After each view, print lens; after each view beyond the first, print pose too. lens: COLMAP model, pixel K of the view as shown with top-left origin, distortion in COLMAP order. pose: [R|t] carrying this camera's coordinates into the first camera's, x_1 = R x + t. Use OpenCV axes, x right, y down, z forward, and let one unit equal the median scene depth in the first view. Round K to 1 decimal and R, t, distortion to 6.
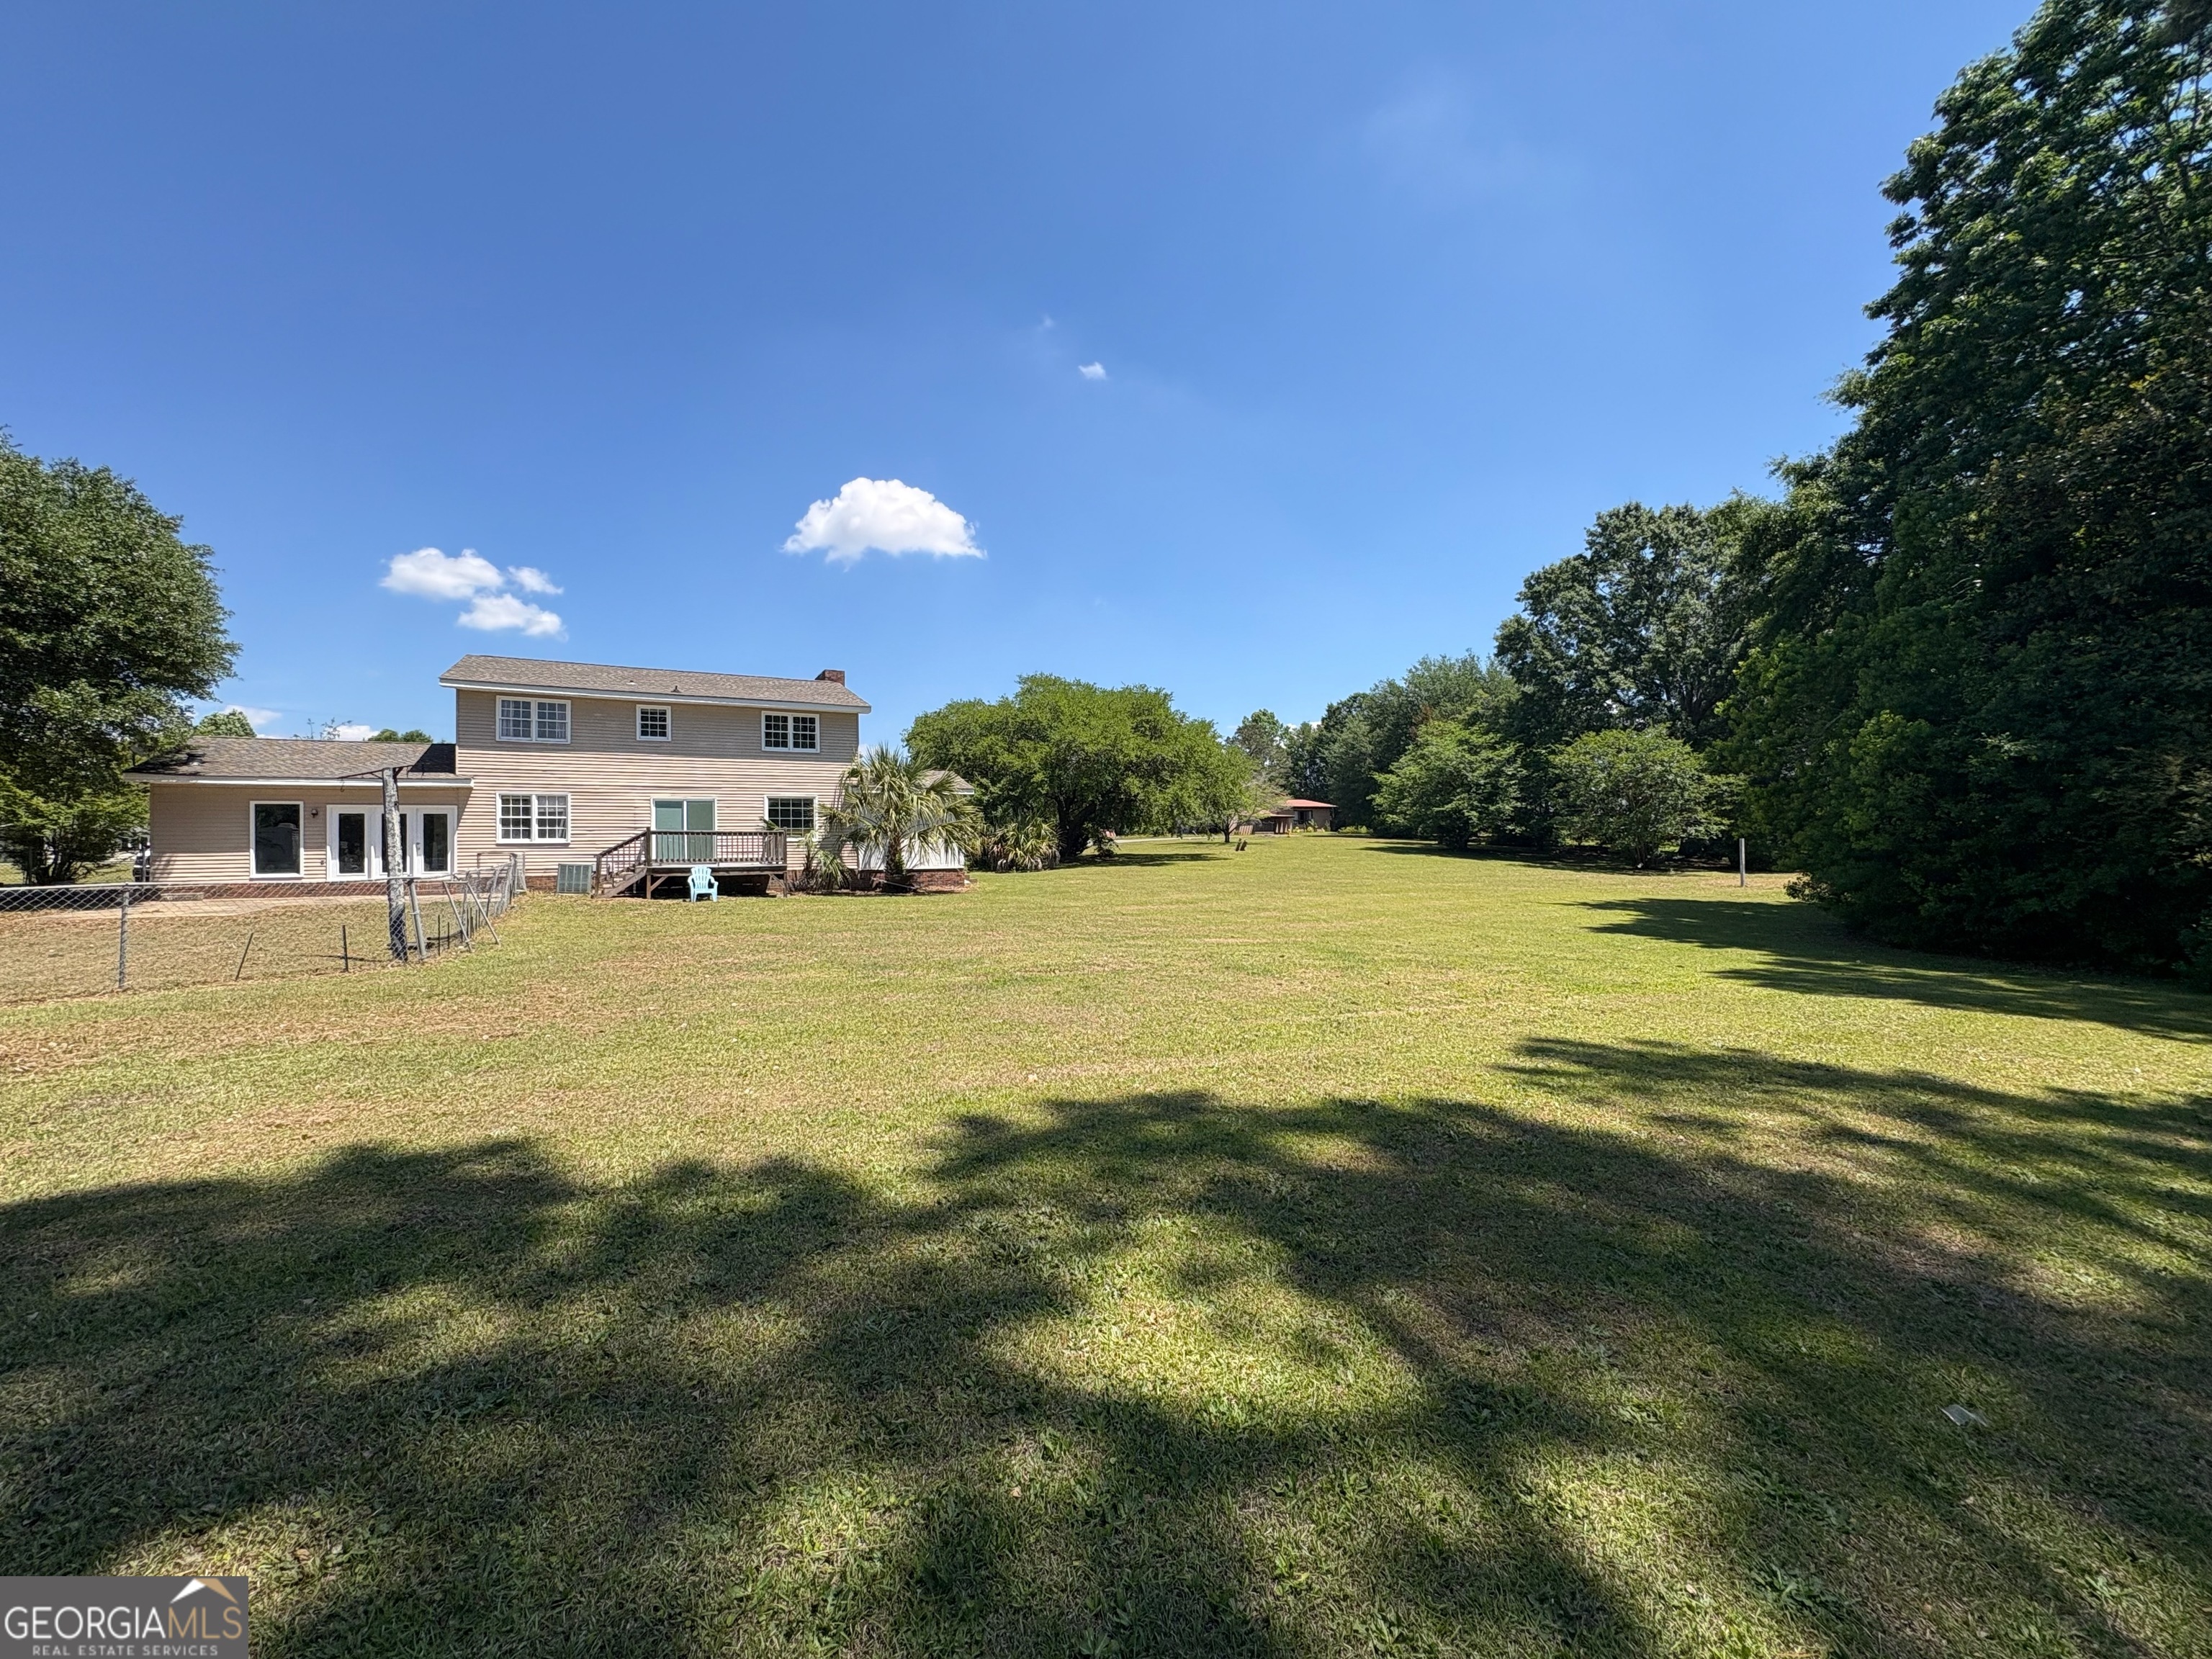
lens RADIAL K [[883.3, 0, 1105.7], [0, 883.3, 839.6], [0, 0, 1]] dist [-0.003029, -0.000735]
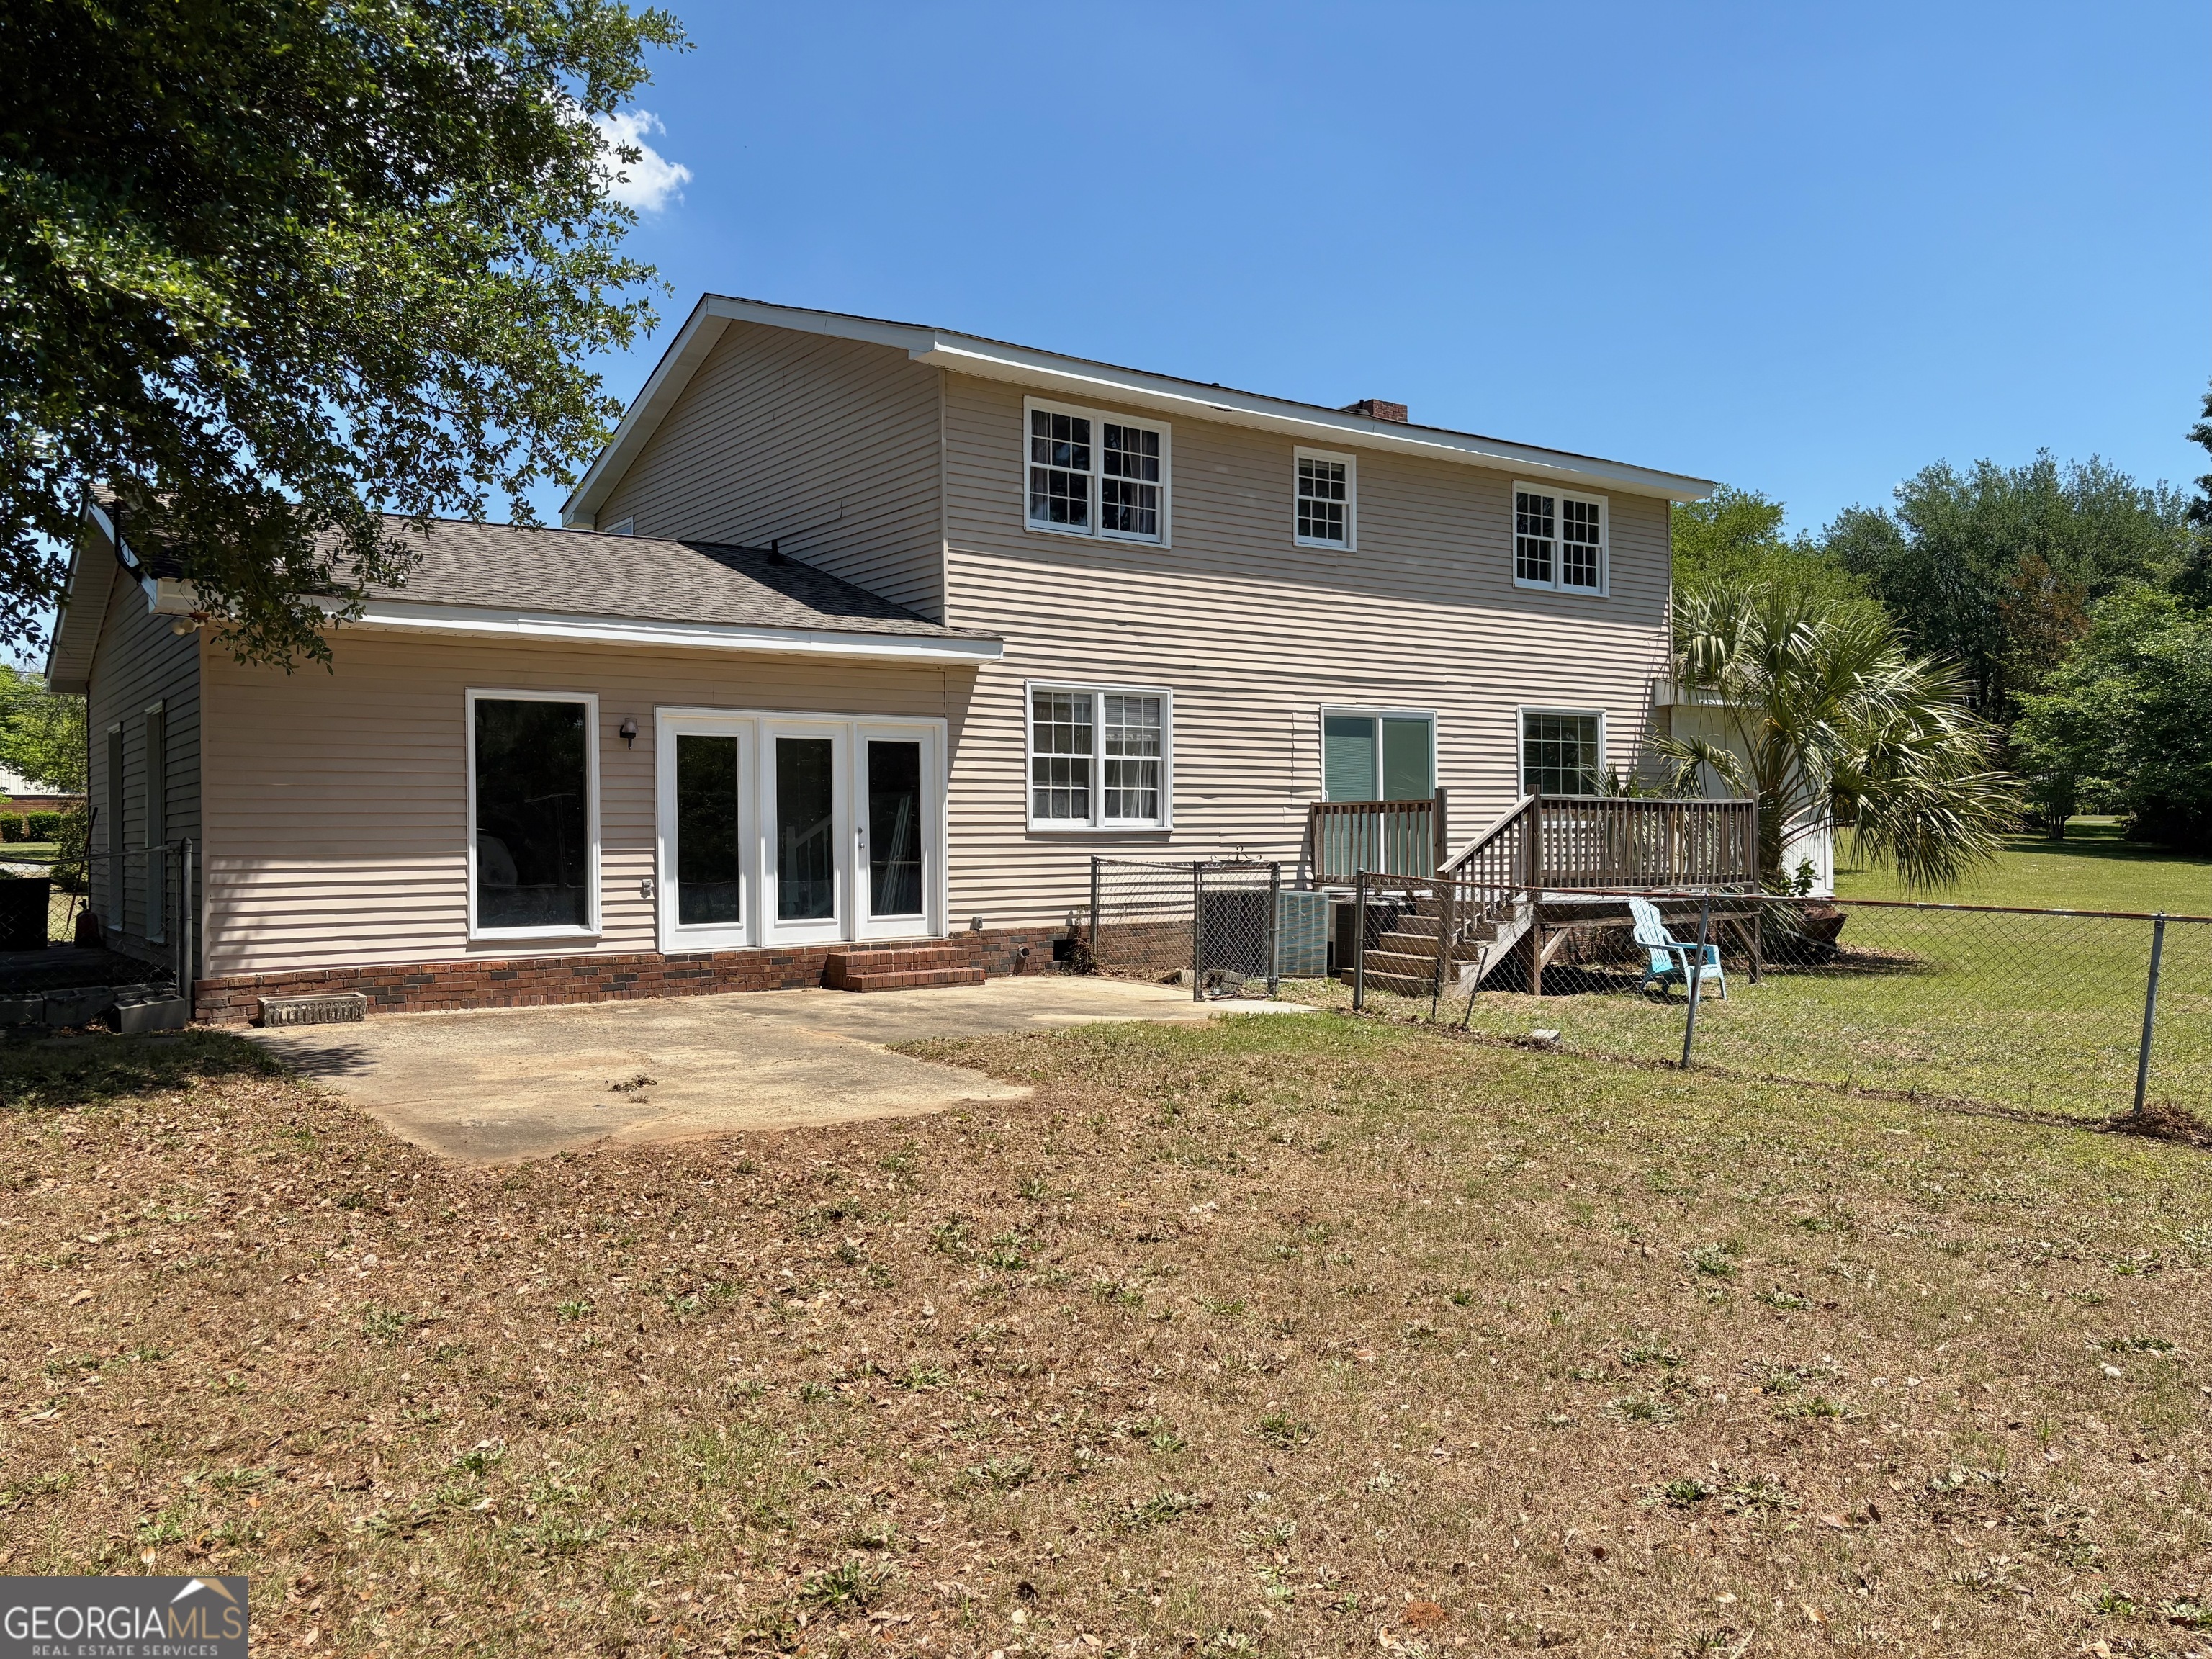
lens RADIAL K [[1683.3, 0, 1105.2], [0, 1683.3, 832.2], [0, 0, 1]] dist [0.072591, -0.042217]
pose [[0.995690, 0.003871, 0.092666, -0.735370], [-0.003677, 0.999991, -0.002268, 0.006043], [-0.092674, 0.001917, 0.995695, 0.356999]]
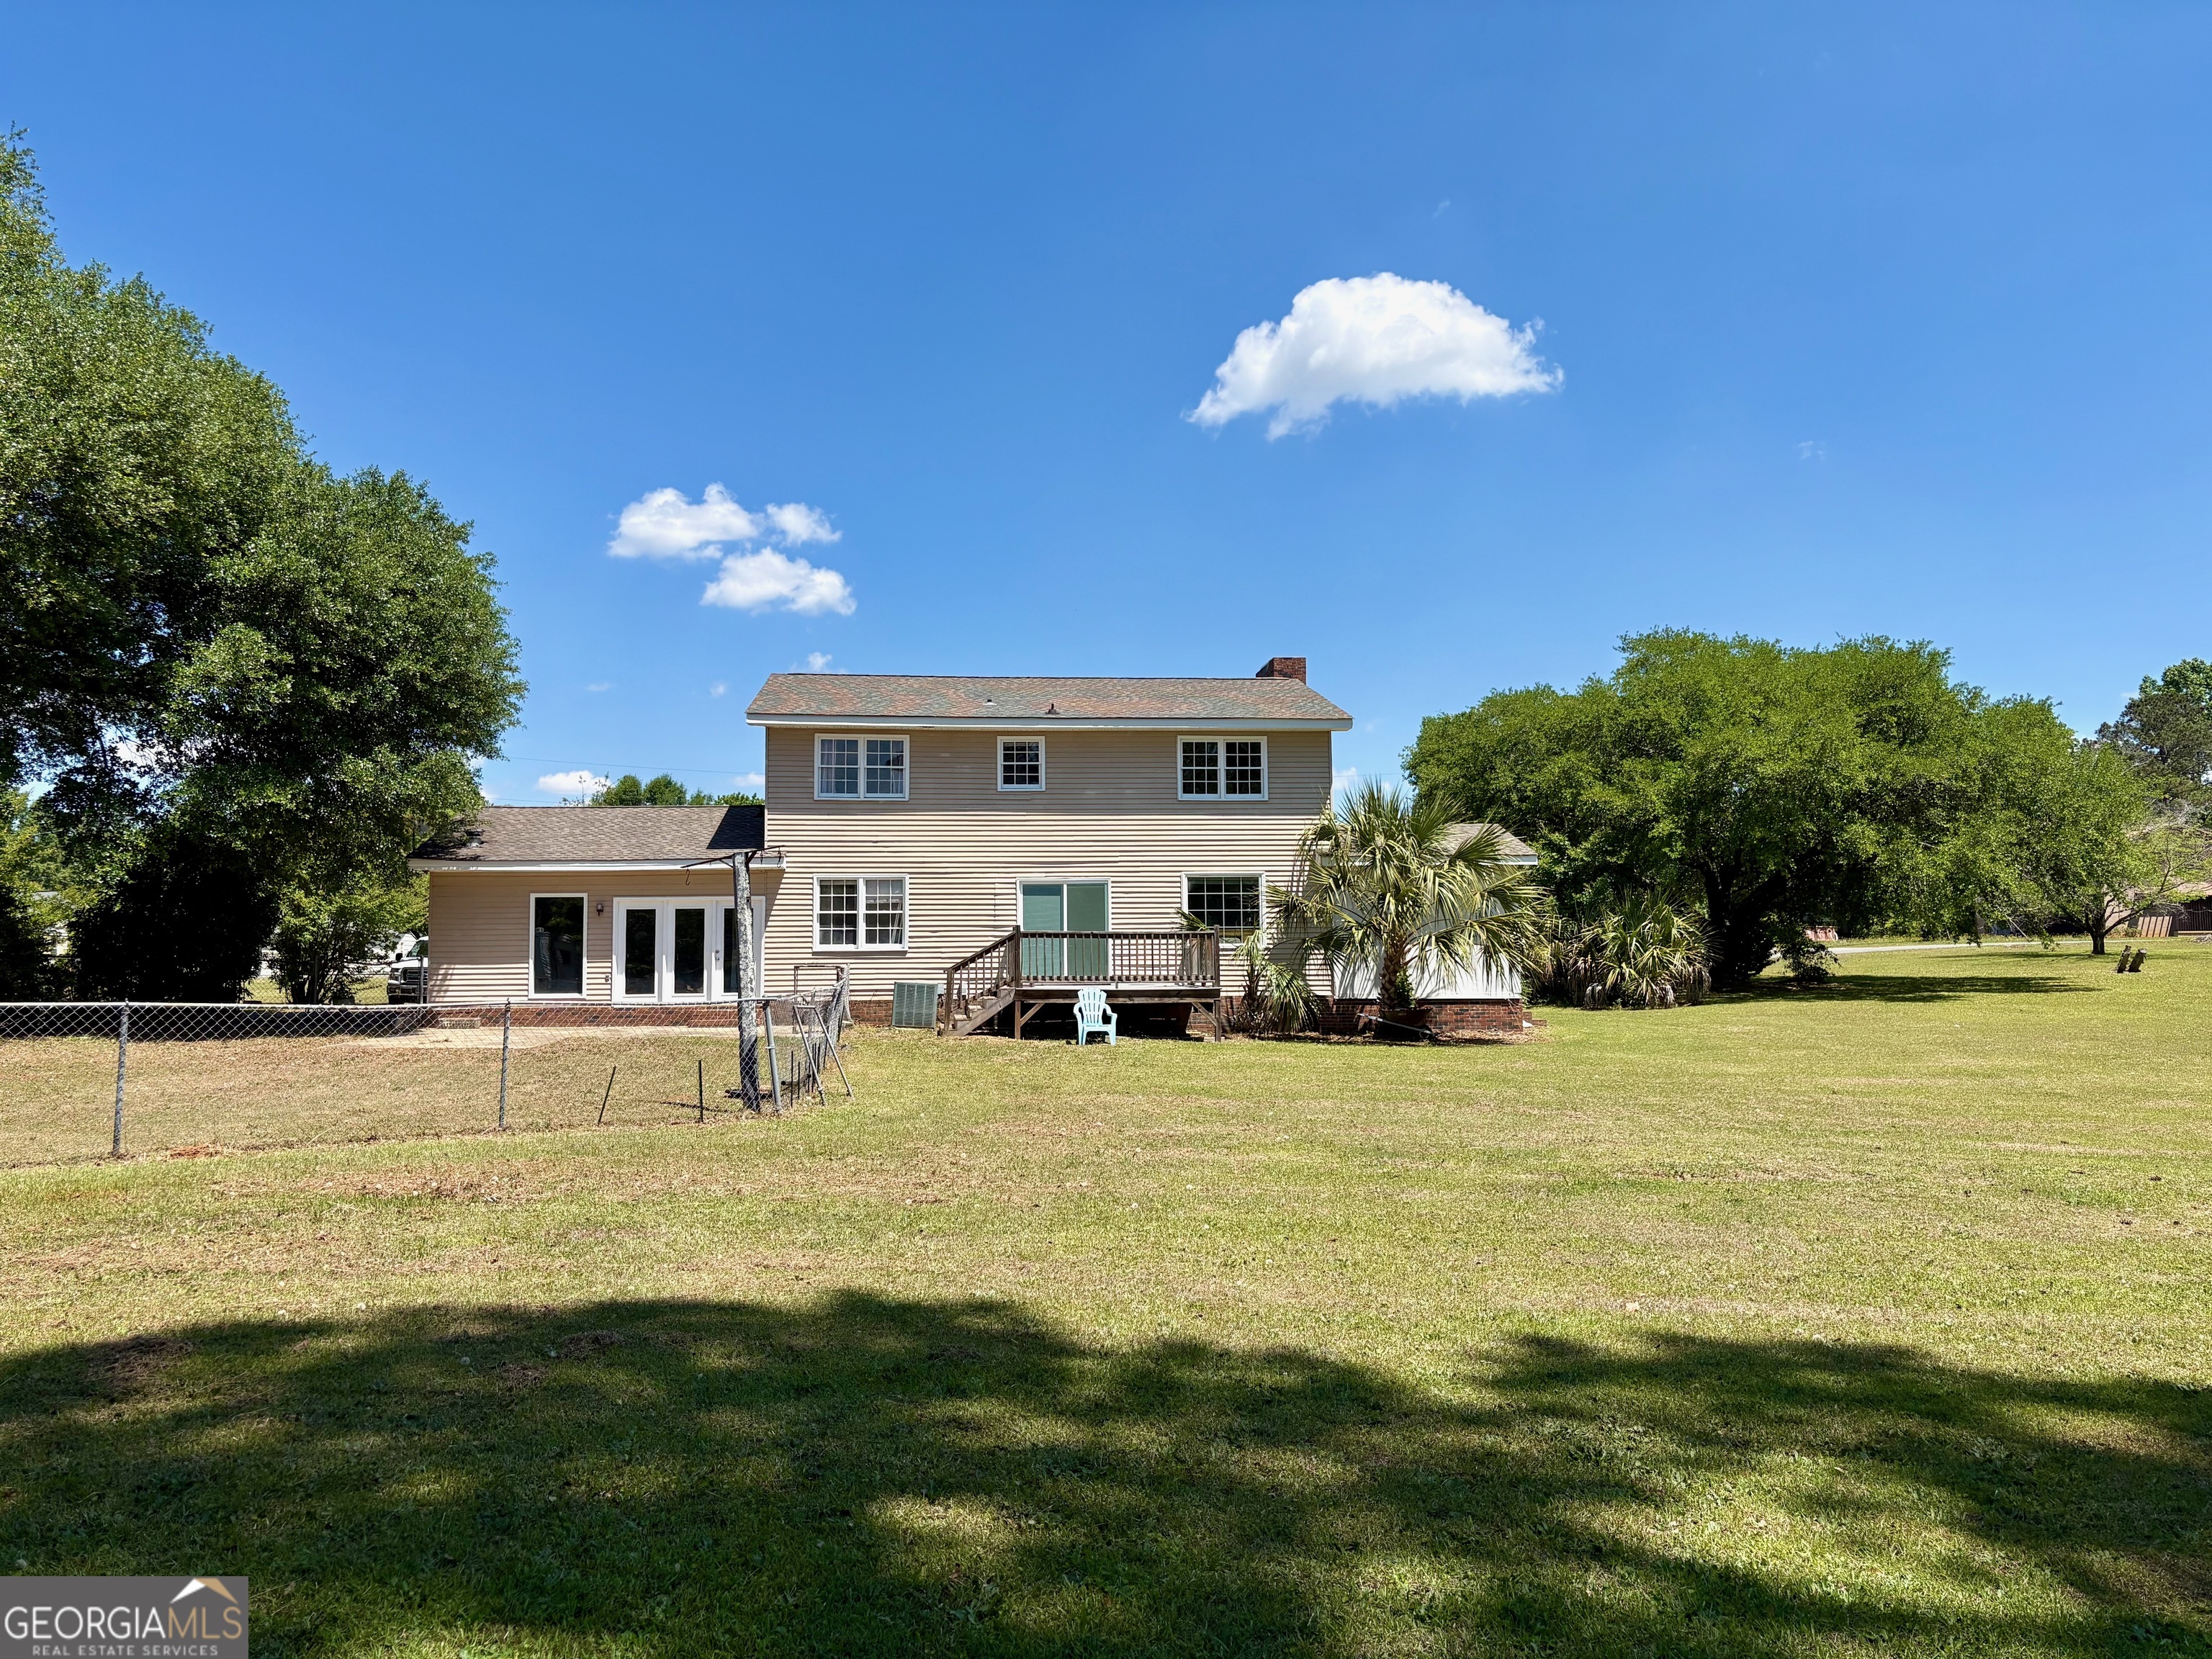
lens RADIAL K [[1683.3, 0, 1092.1], [0, 1683.3, 844.8], [0, 0, 1]] dist [0.072591, -0.042217]
pose [[0.918863, -0.021799, -0.393975, 0.016603], [-0.001159, 0.998319, -0.057941, -0.002486], [0.394575, 0.053697, 0.917293, -0.107167]]
